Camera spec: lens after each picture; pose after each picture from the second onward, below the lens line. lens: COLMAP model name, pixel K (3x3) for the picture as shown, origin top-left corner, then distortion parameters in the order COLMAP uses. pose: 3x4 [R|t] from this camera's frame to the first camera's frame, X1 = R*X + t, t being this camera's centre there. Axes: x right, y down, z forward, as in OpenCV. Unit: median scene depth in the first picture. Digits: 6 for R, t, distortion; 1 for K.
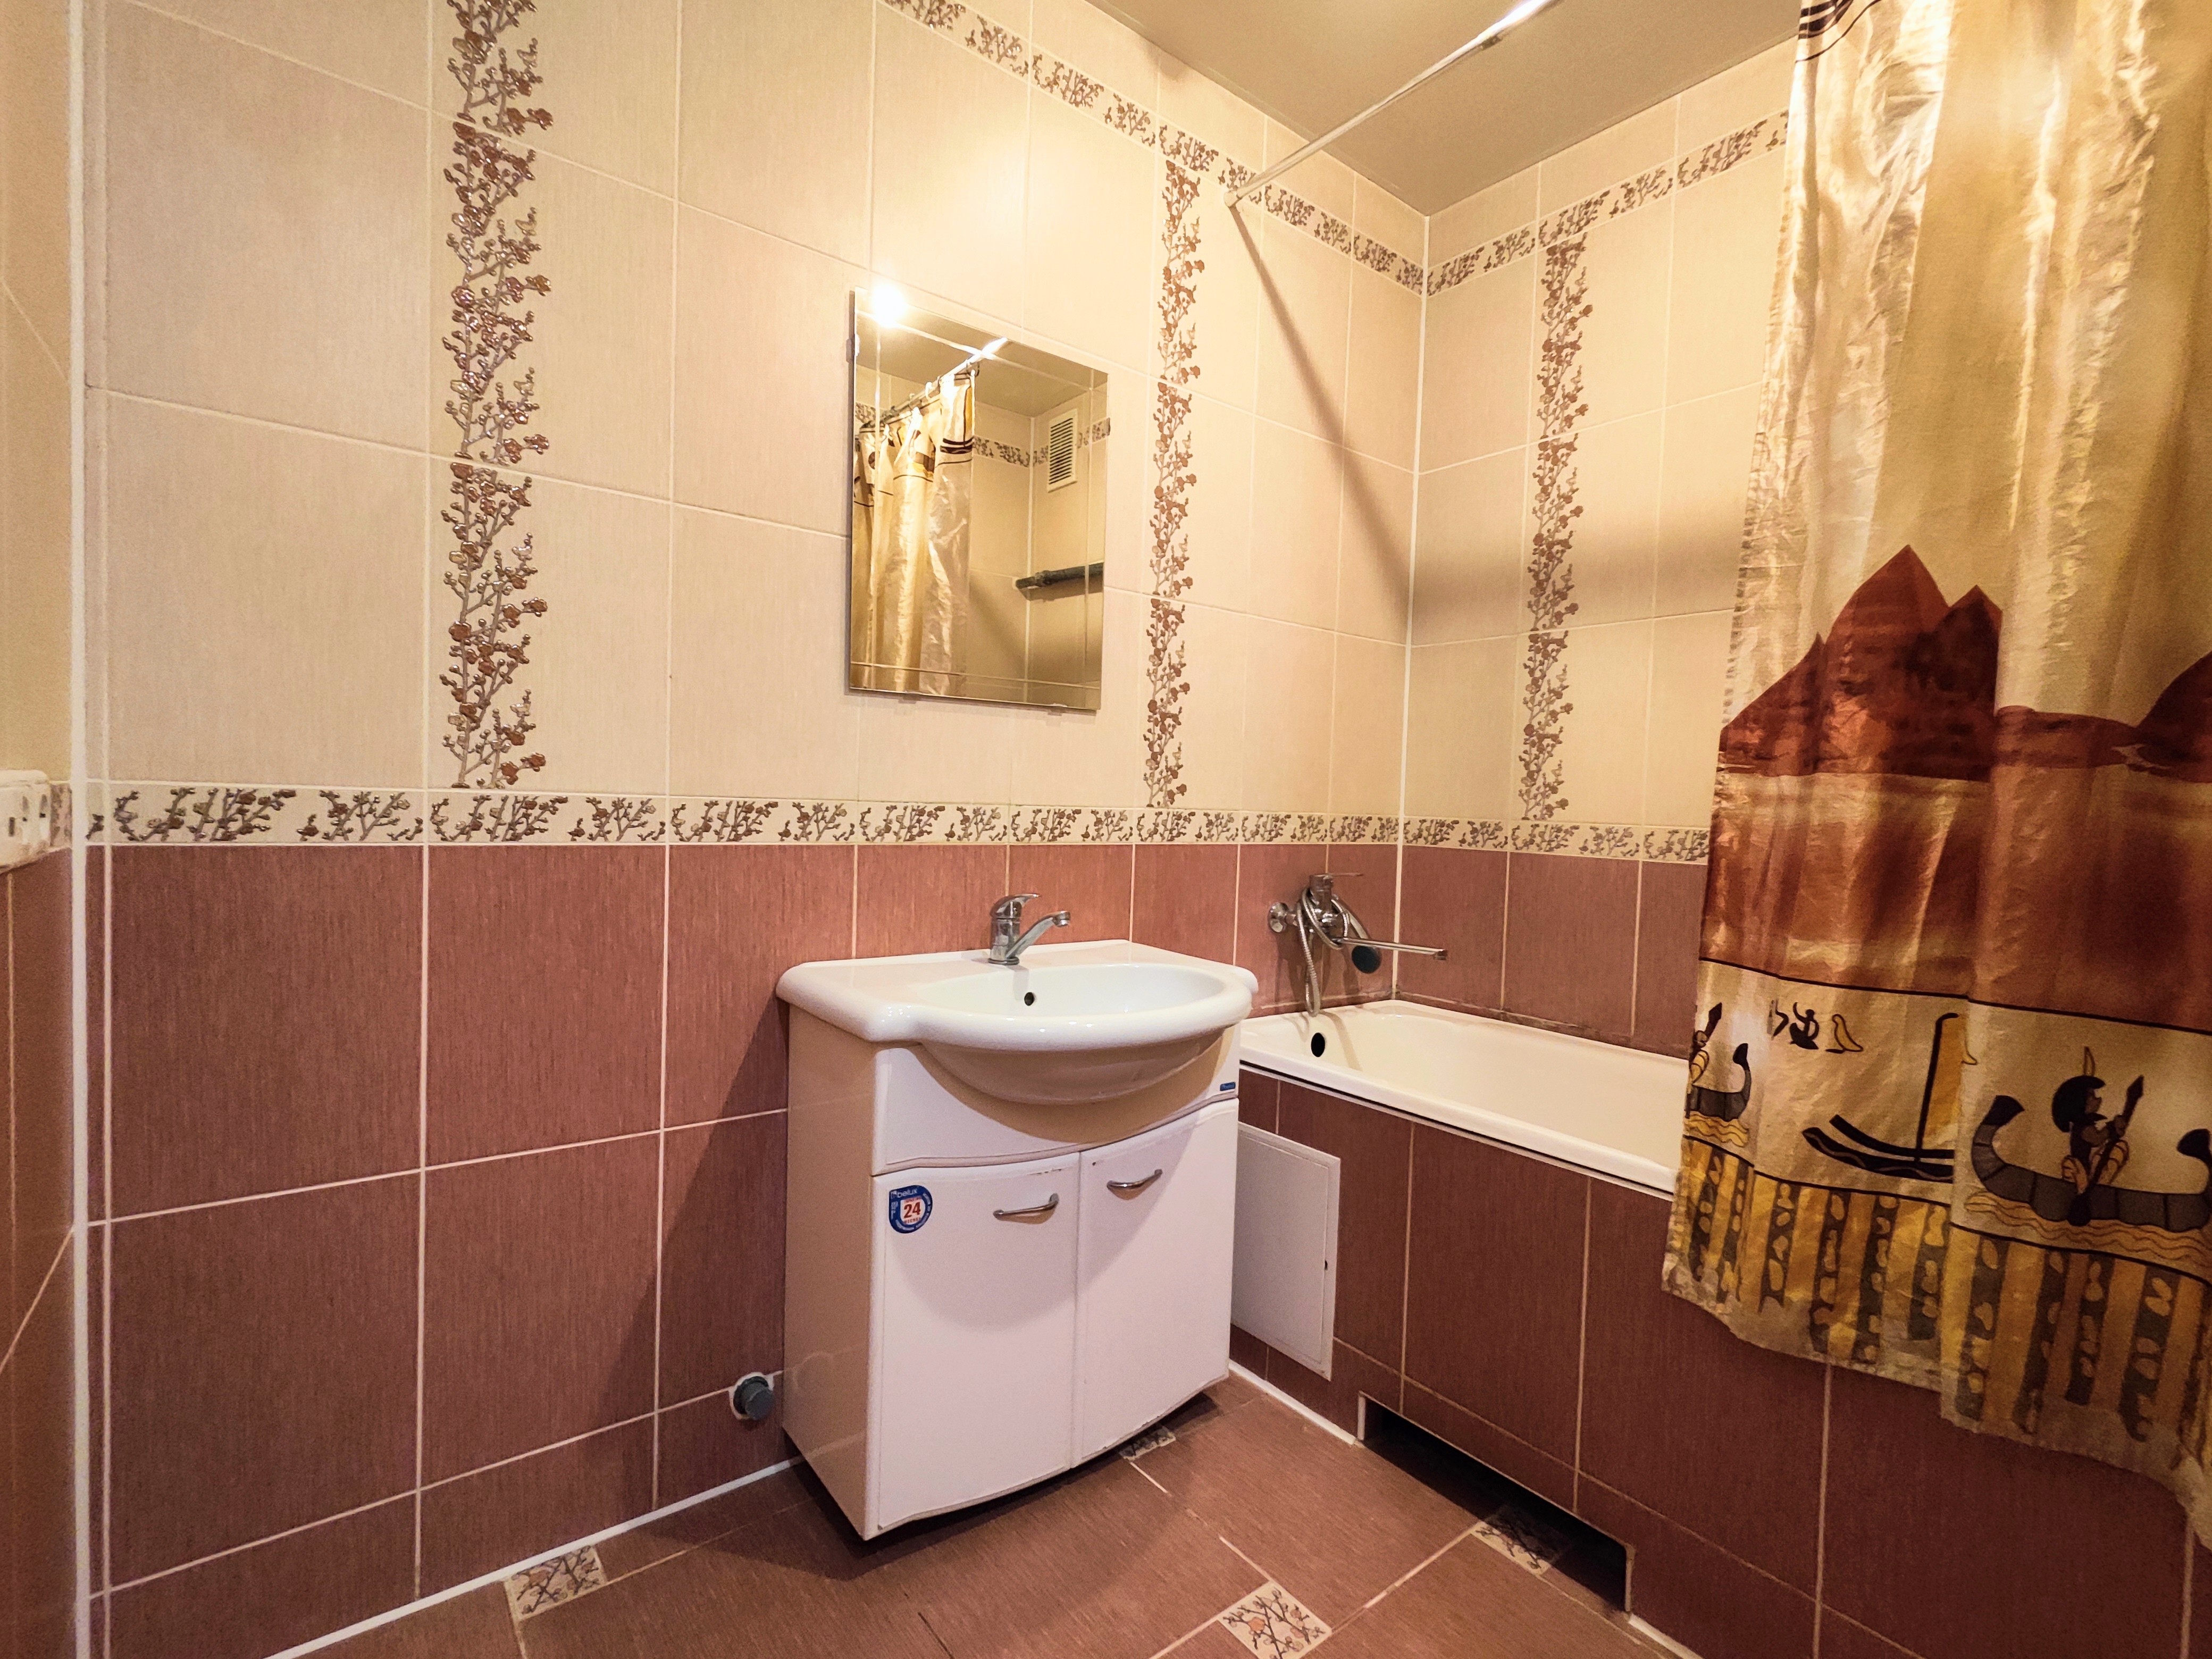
lens RADIAL K [[1022.7, 0, 1107.5], [0, 1022.7, 830.6], [0, 0, 1]] dist [0.005516, -0.000843]
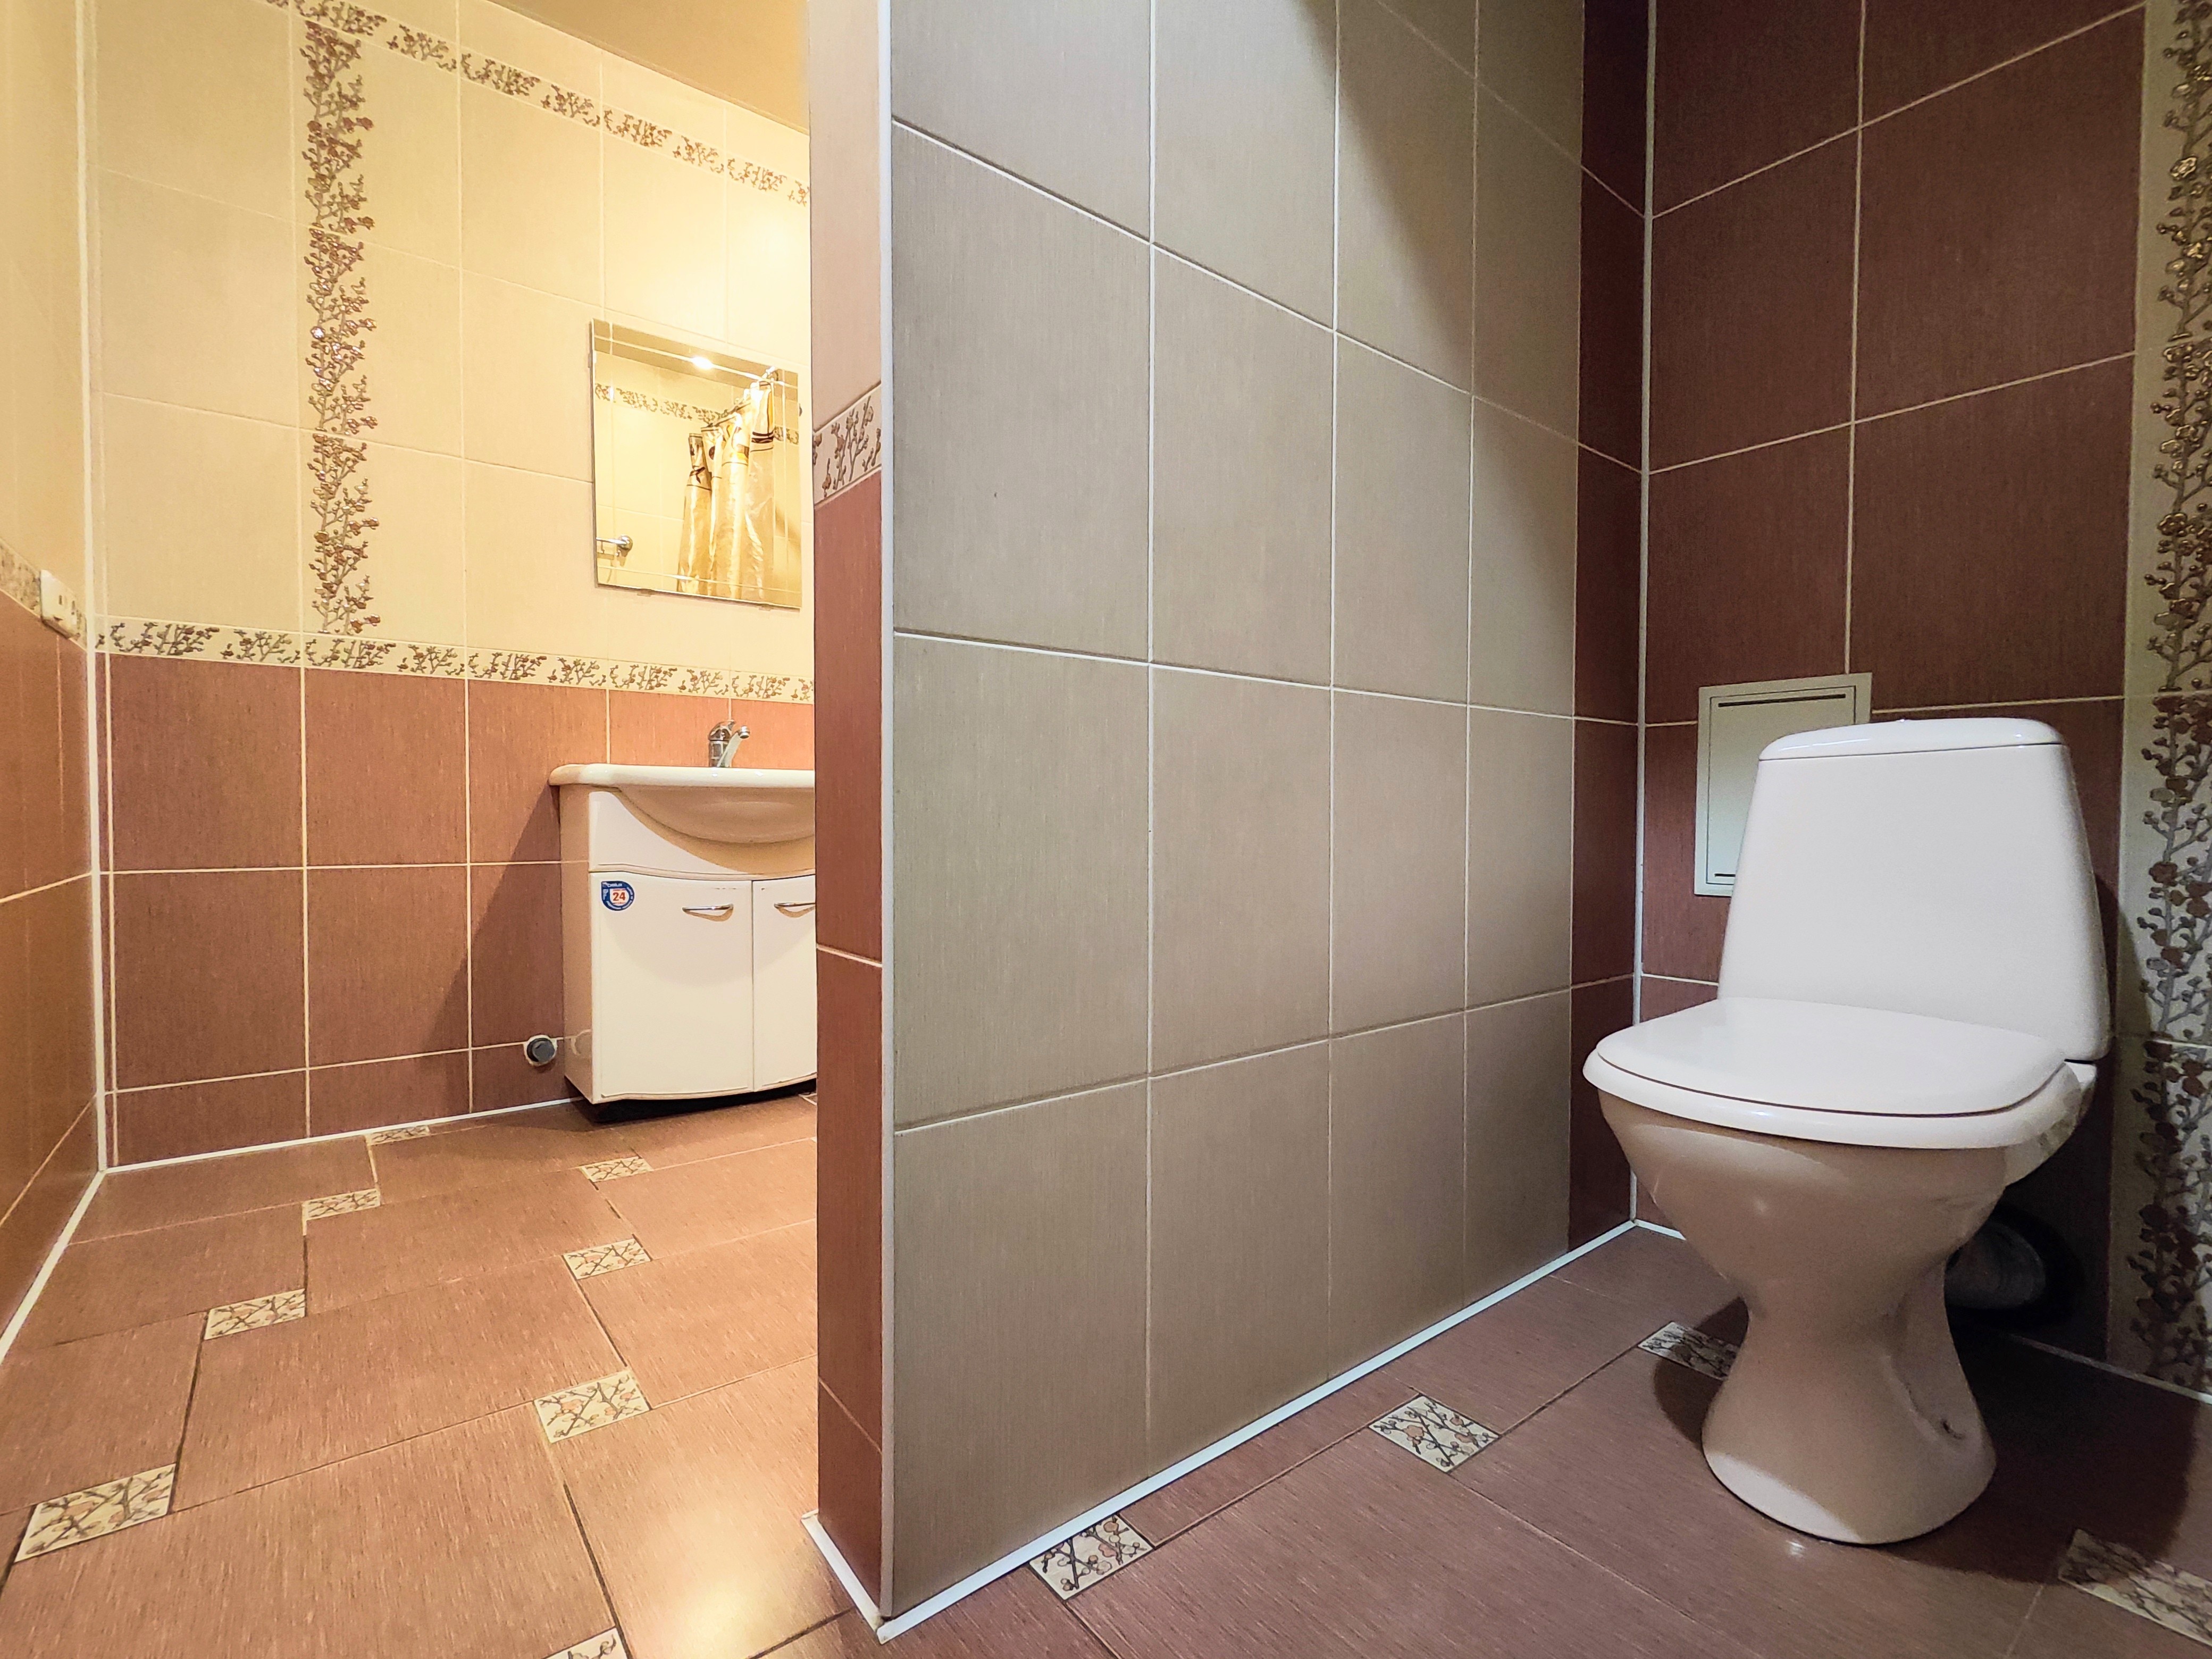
lens RADIAL K [[1022.7, 0, 1105.6], [0, 1022.7, 829.1], [0, 0, 1]] dist [0.005516, -0.000843]
pose [[0.999570, -0.029281, 0.001359, 0.586541], [0.029297, 0.999472, -0.014083, 0.322742], [-0.000946, 0.014117, 0.999900, -0.612936]]
